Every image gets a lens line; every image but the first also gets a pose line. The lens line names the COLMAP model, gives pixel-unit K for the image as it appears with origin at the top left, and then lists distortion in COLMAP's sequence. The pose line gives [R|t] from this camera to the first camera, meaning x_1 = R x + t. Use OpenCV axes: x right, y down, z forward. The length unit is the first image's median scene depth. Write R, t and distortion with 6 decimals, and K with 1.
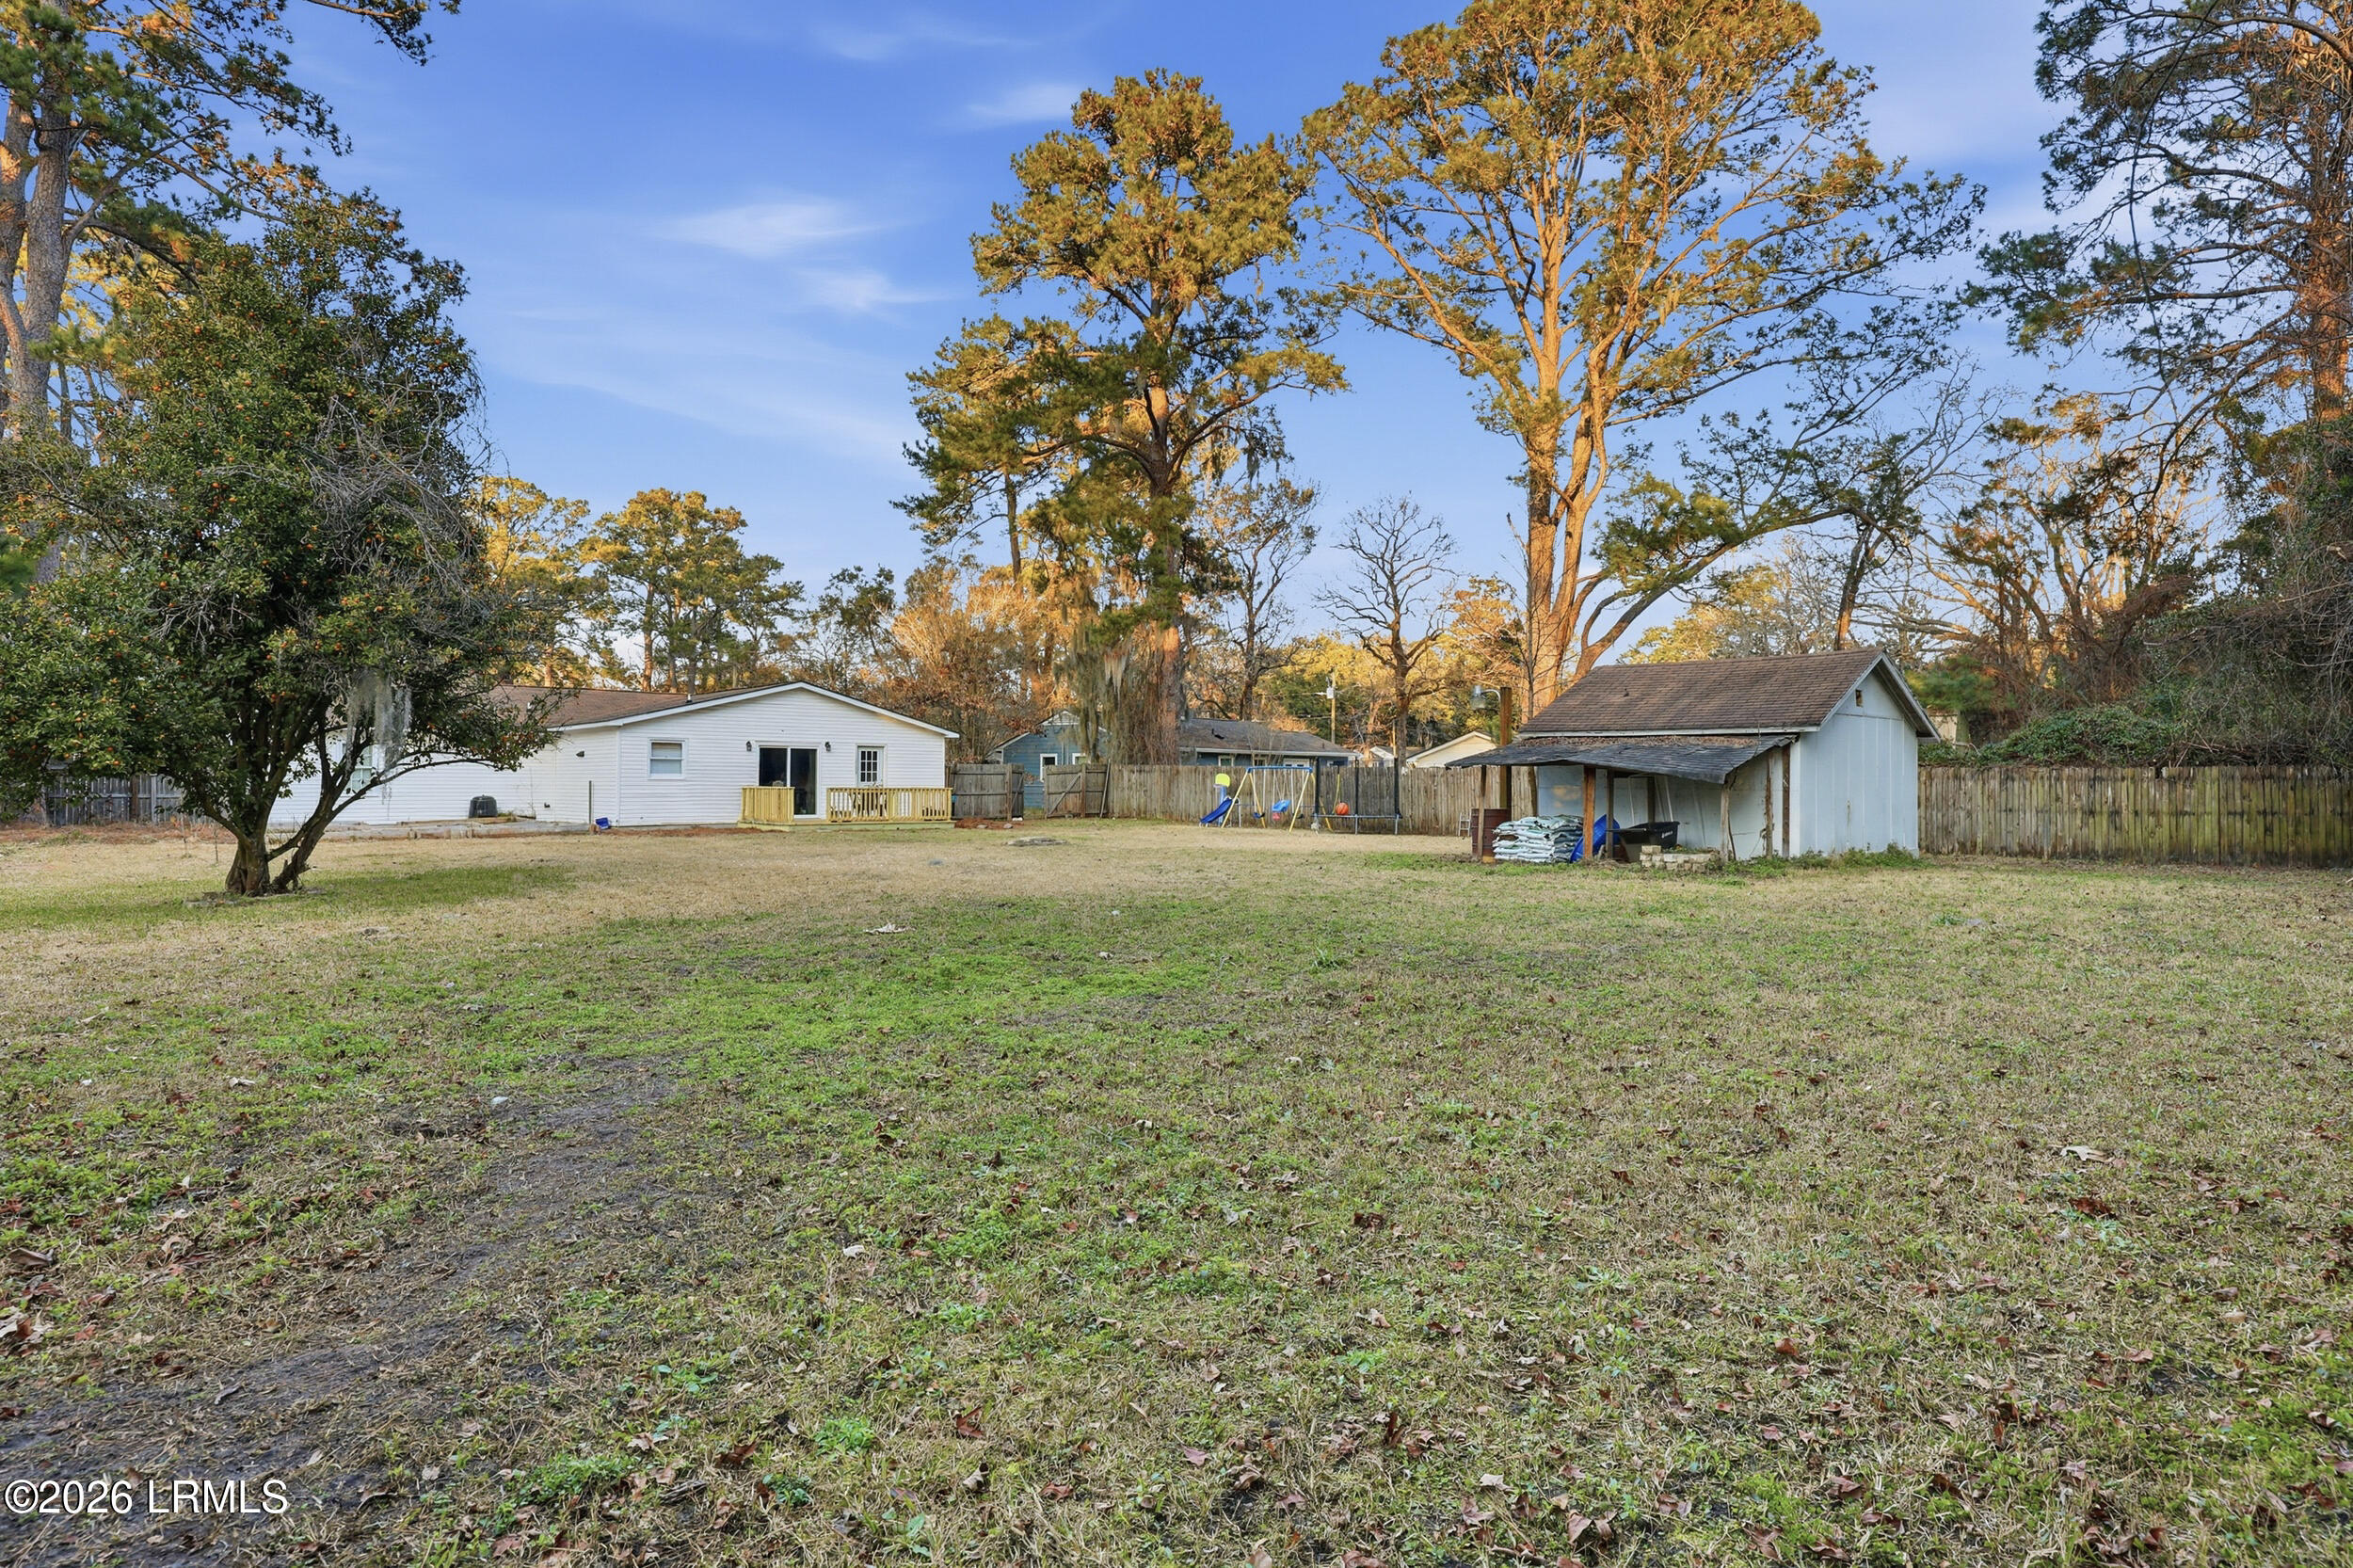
lens RADIAL K [[1266.9, 0, 1178.2], [0, 1266.9, 779.0], [0, 0, 1]] dist [-0.000308, -0.000031]
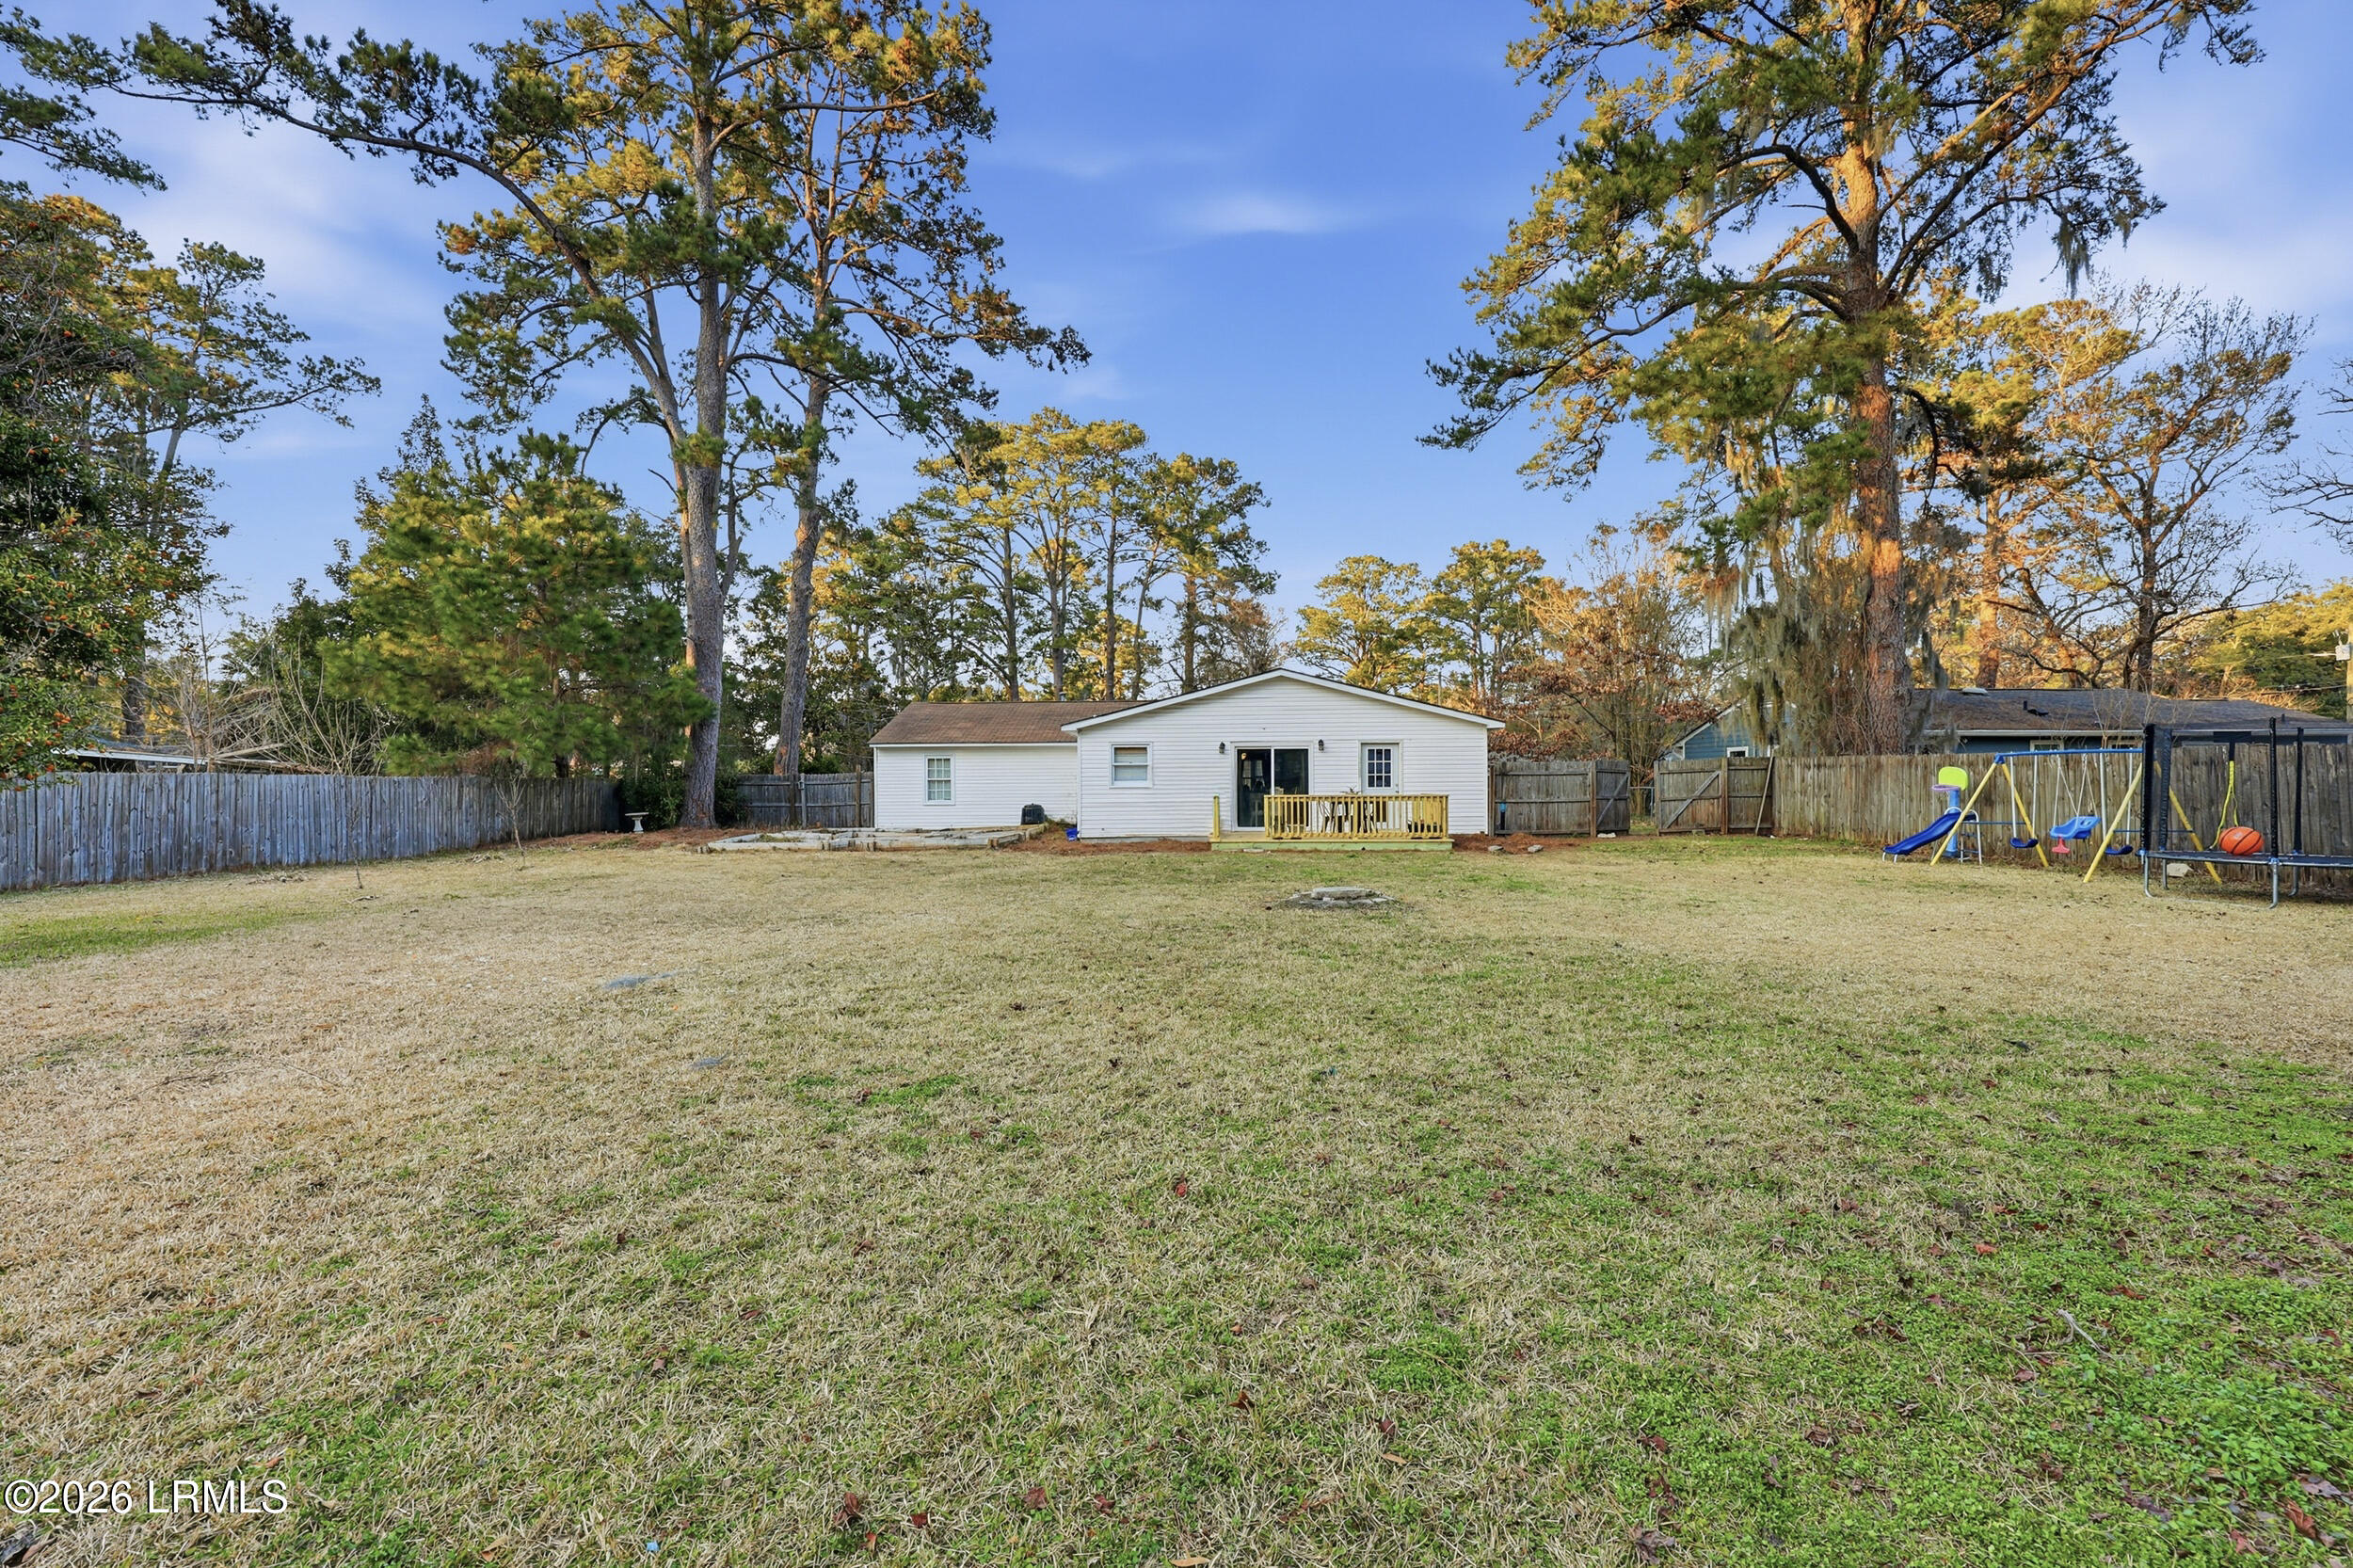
lens RADIAL K [[961.7, 0, 1170.7], [0, 961.7, 787.8], [0, 0, 1]] dist [0.003472, -0.000010]
pose [[0.715304, -0.008829, -0.698758, 0.084311], [0.013838, 0.999903, 0.001532, -0.000267], [0.698676, -0.010765, 0.715357, 0.440232]]
